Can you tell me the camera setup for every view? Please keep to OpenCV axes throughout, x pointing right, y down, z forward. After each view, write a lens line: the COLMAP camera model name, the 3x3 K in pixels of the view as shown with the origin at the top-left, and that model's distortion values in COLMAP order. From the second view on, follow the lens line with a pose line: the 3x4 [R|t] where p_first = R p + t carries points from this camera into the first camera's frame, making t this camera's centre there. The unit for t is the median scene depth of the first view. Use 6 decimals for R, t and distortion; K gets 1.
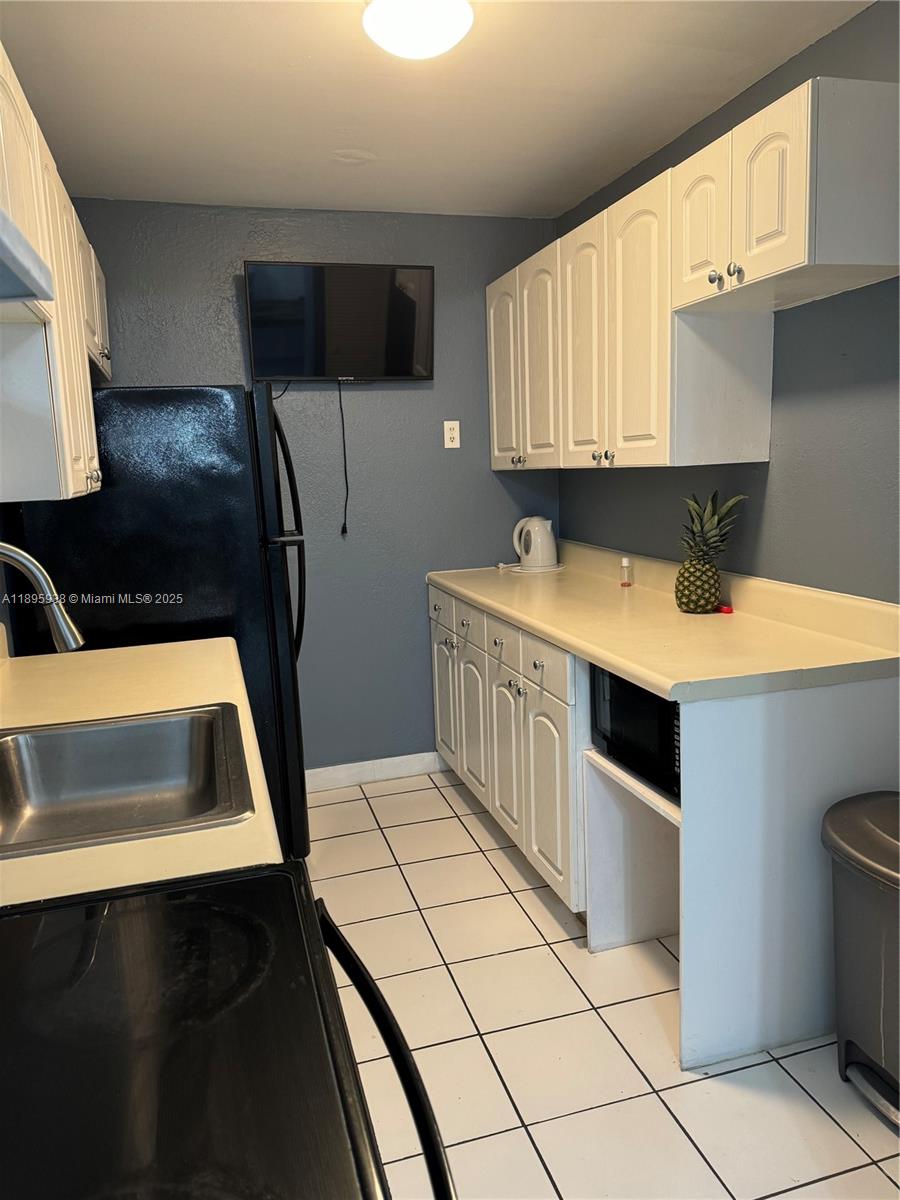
lens RADIAL K [[835.9, 0, 450.0], [0, 835.9, 600.0], [0, 0, 1]] dist [0.020751, -0.002472]
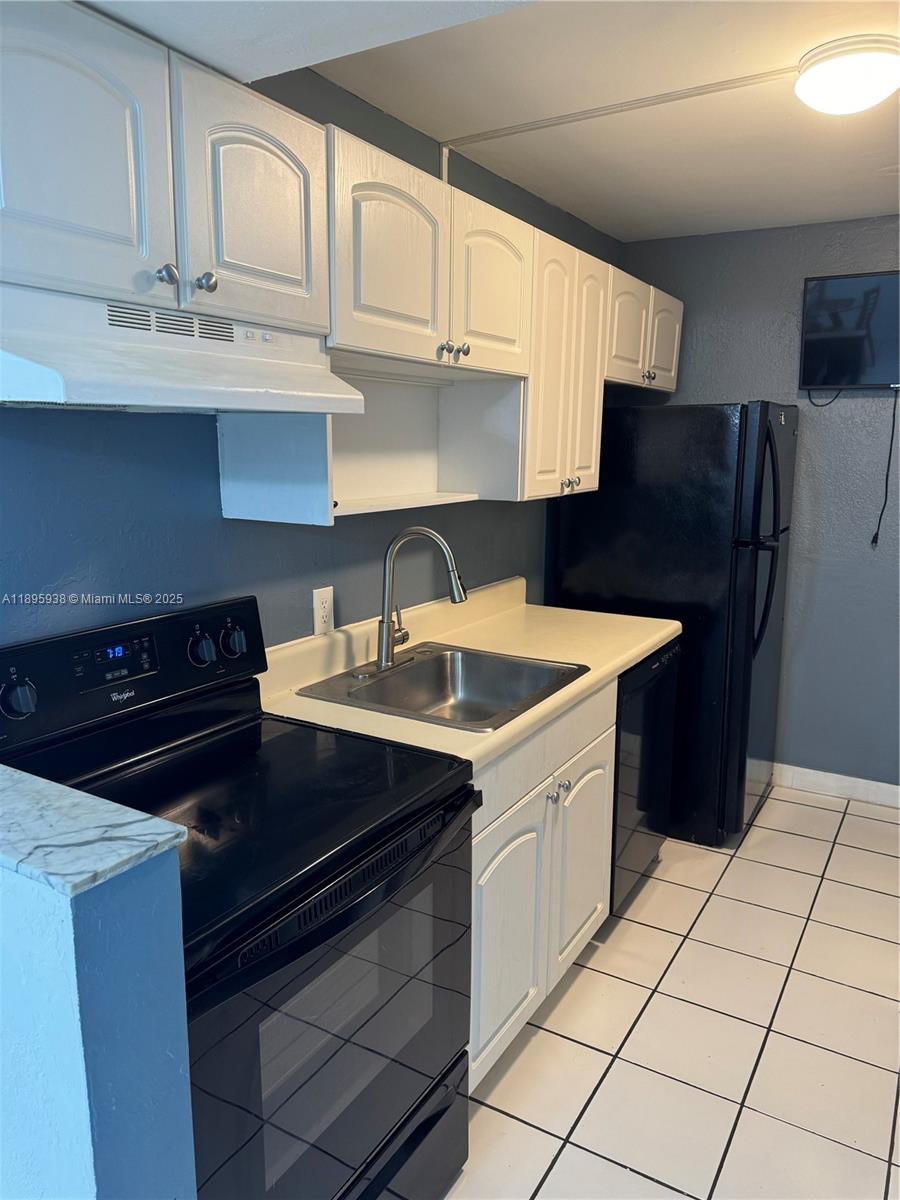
lens RADIAL K [[835.9, 0, 450.0], [0, 835.9, 600.0], [0, 0, 1]] dist [0.020751, -0.002472]
pose [[0.664453, 0.170985, -0.727507, 0.310820], [-0.147375, 0.984338, 0.096746, -0.043073], [0.732655, 0.042933, 0.679245, -0.027606]]
